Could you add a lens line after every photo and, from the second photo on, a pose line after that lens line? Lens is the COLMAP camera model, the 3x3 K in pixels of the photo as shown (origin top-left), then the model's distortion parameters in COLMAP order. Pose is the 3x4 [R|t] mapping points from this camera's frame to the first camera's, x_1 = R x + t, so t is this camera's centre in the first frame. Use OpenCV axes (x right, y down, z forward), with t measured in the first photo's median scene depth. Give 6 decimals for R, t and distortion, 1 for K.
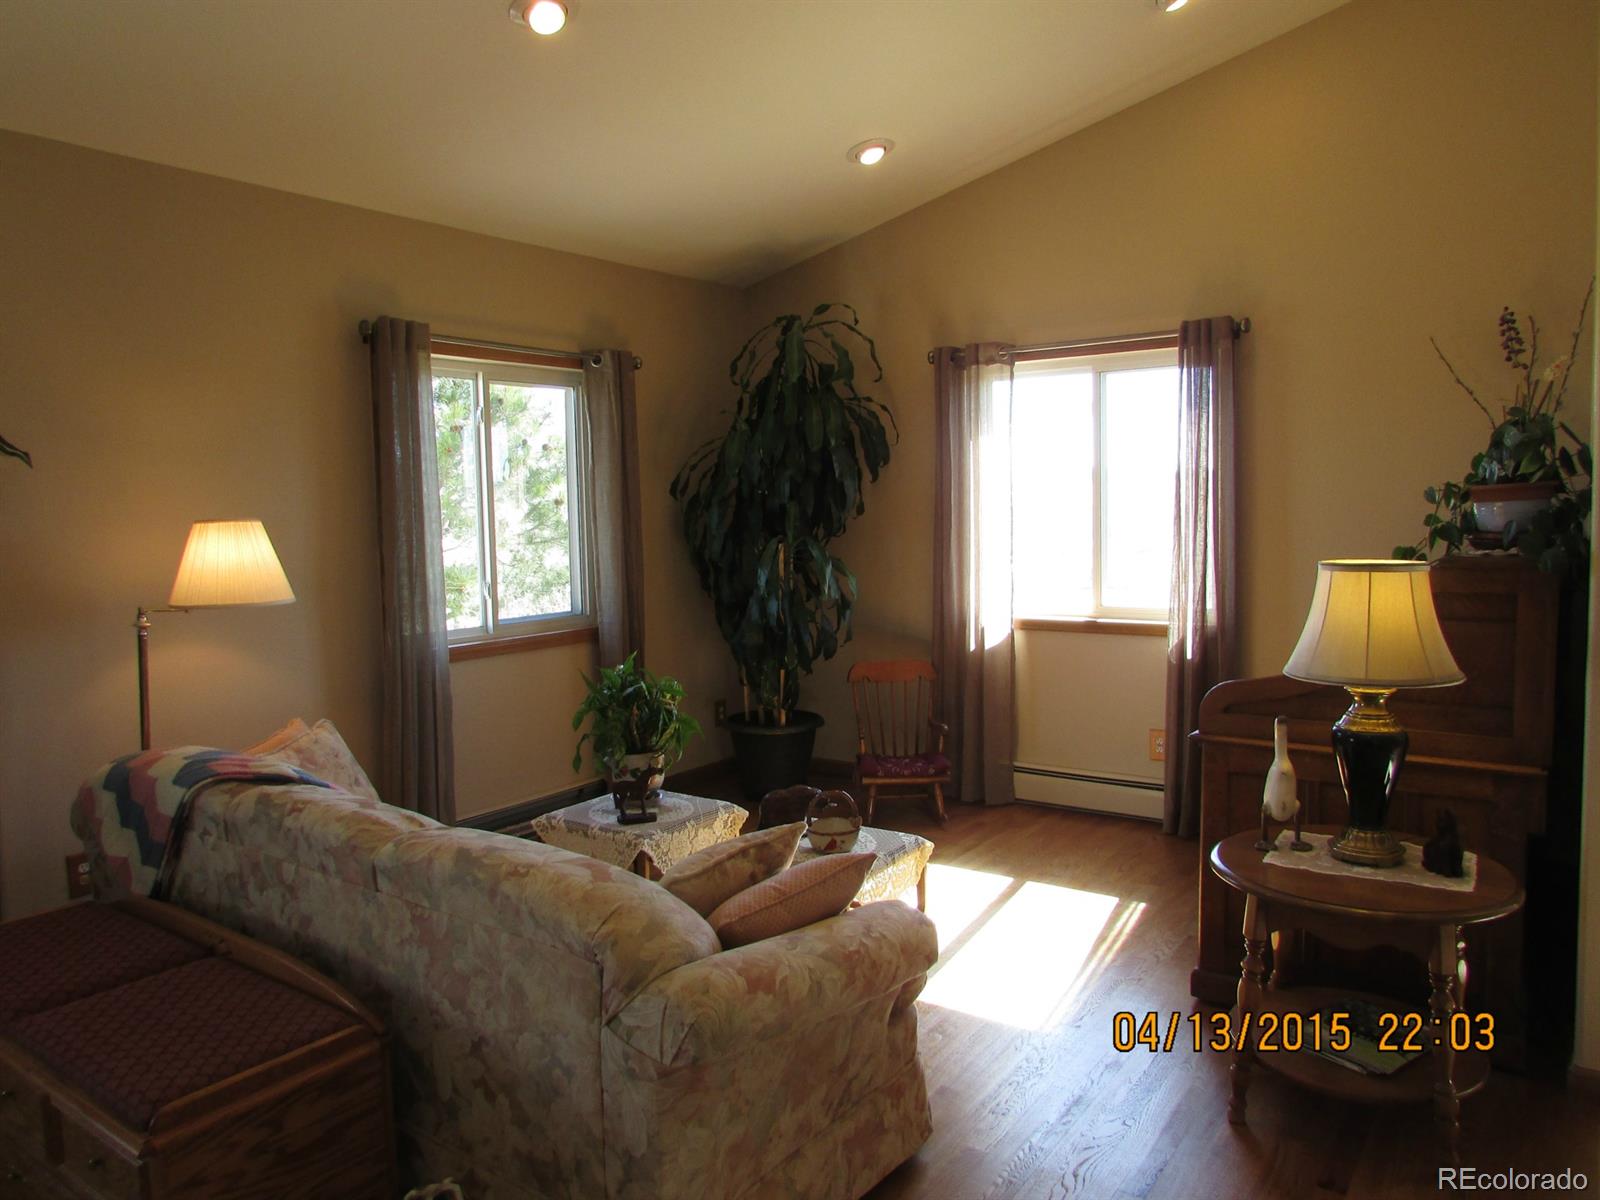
lens RADIAL K [[1106.4, 0, 800.0], [0, 1106.4, 600.0], [0, 0, 1]] dist [-0.005863, -0.002068]
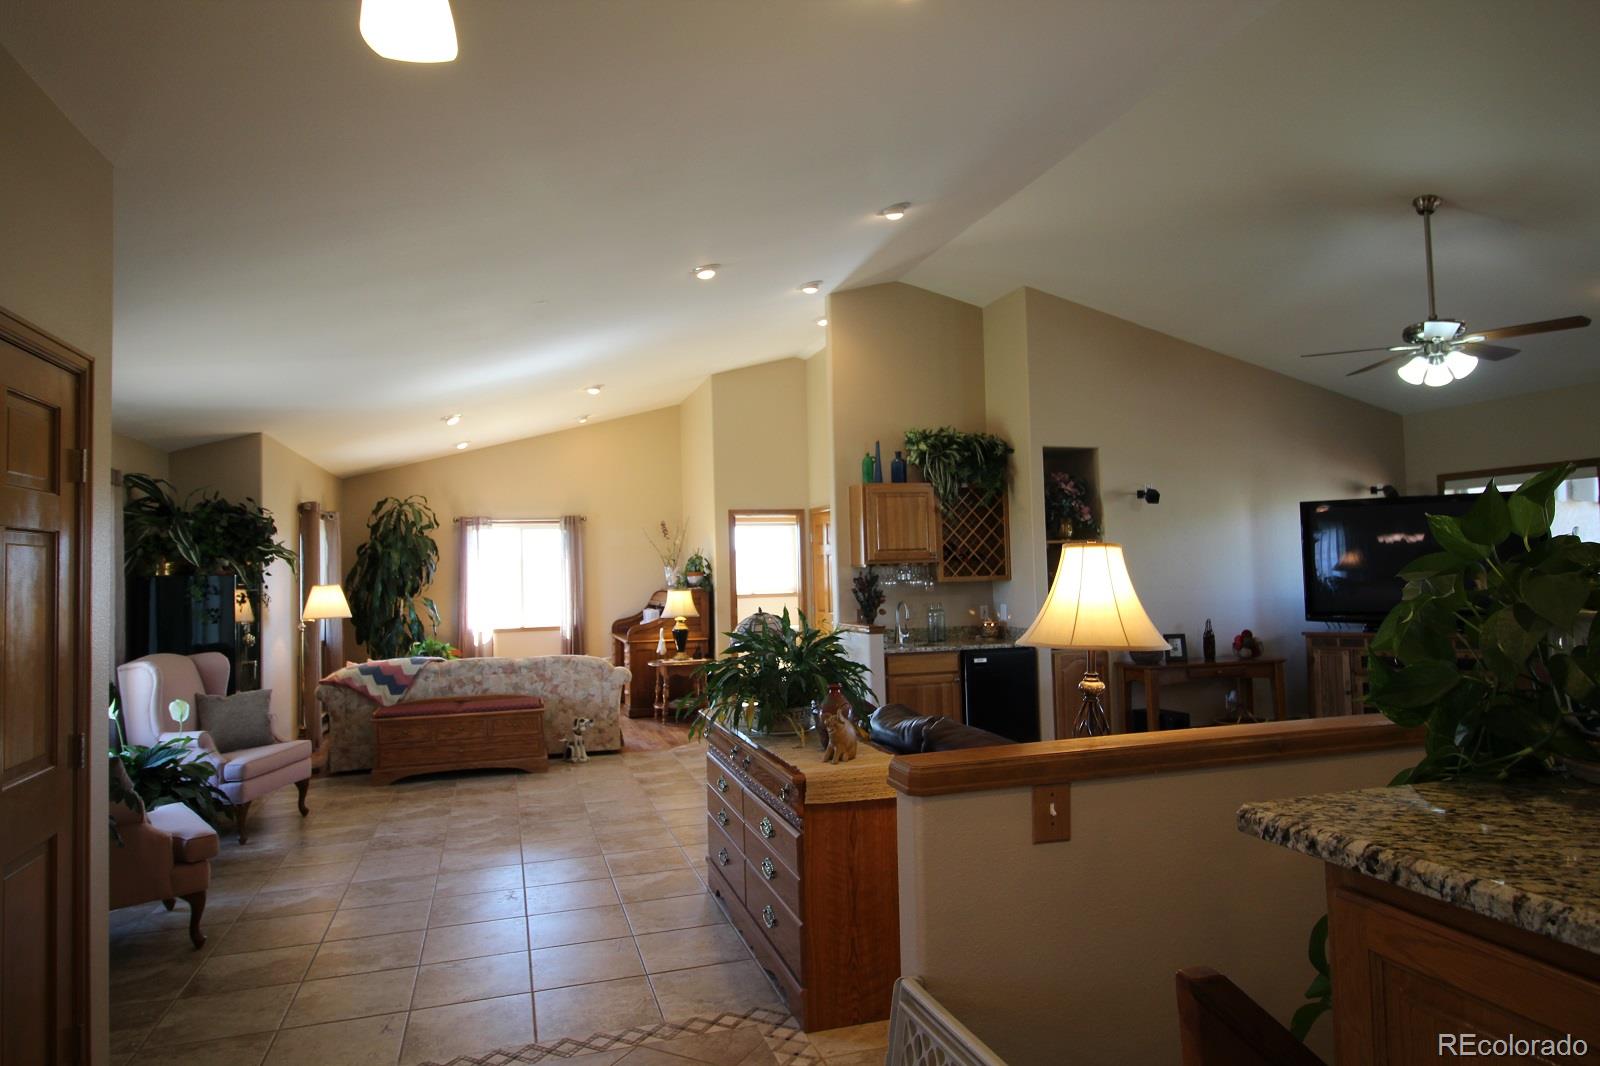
lens RADIAL K [[999.0, 0, 800.0], [0, 999.0, 533.0], [0, 0, 1]] dist [0.003097, 0.000849]
pose [[0.611192, 0.032203, 0.790827, -2.137224], [0.094629, 0.989032, -0.113408, 0.221198], [-0.785805, 0.144149, 0.601441, -1.628521]]
